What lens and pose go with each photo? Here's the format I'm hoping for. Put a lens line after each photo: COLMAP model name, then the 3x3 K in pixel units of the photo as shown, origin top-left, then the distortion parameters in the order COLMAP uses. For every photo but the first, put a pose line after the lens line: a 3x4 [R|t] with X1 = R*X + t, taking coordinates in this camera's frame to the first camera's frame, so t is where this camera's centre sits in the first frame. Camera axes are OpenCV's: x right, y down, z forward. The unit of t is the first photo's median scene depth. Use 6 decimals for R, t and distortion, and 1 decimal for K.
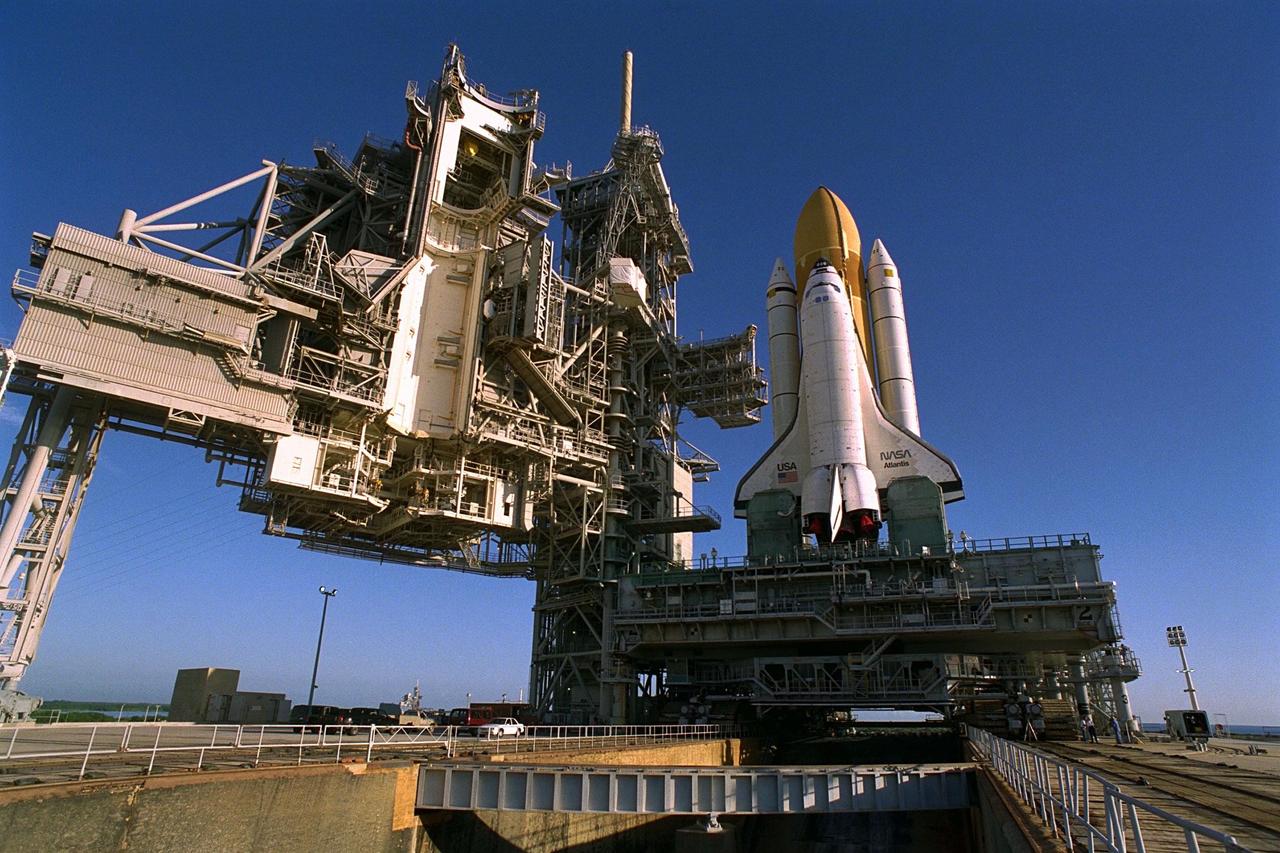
lens RADIAL K [[737.5, 0, 626.2], [0, 737.5, 441.7], [0, 0, 1]] dist [-0.089039, 0.060844]
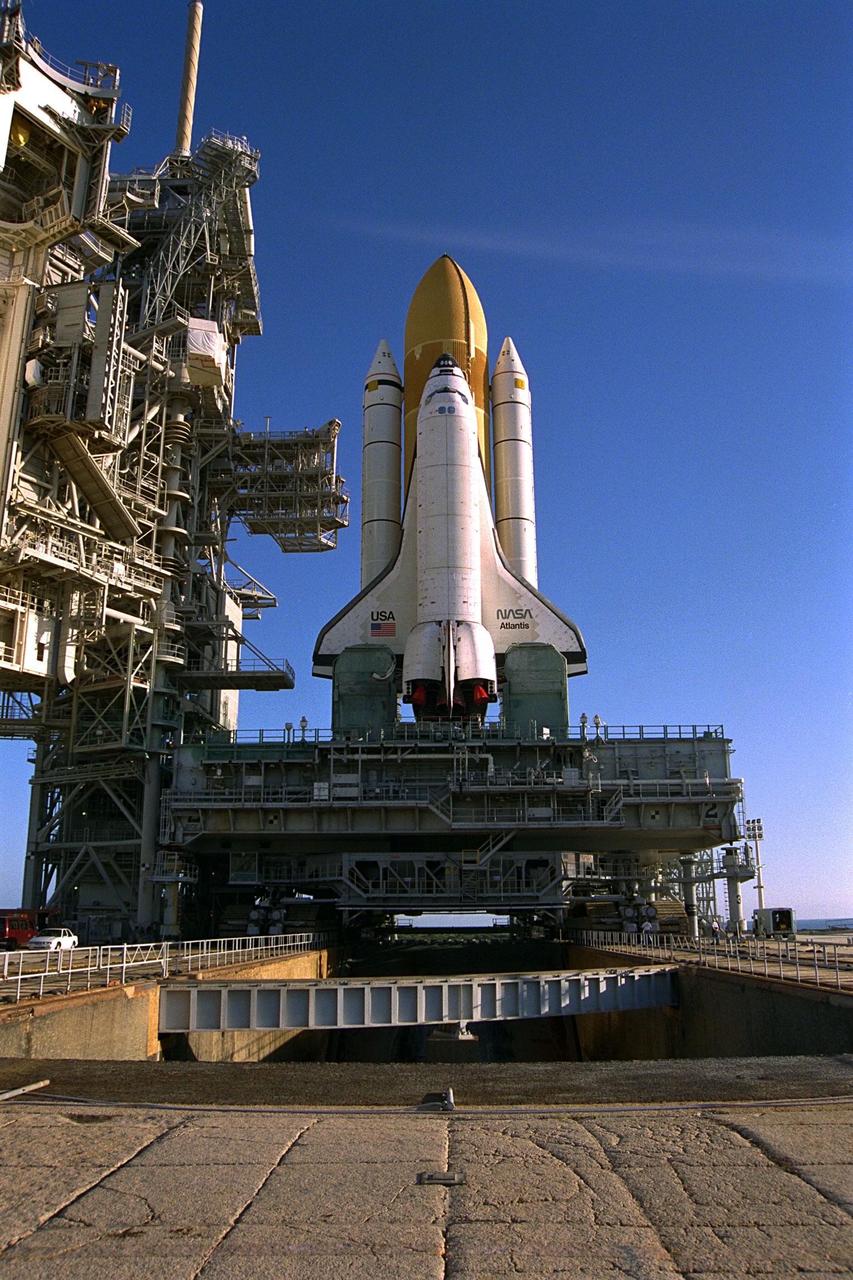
lens RADIAL K [[1043.7, 0, 401.3], [0, 1043.7, 639.9], [0, 0, 1]] dist [-0.127085, 0.085490]
pose [[0.939710, 0.070014, 0.334728, -0.164389], [-0.101861, 0.991694, 0.078533, -0.036769], [-0.326449, -0.107894, 0.939037, -0.082467]]
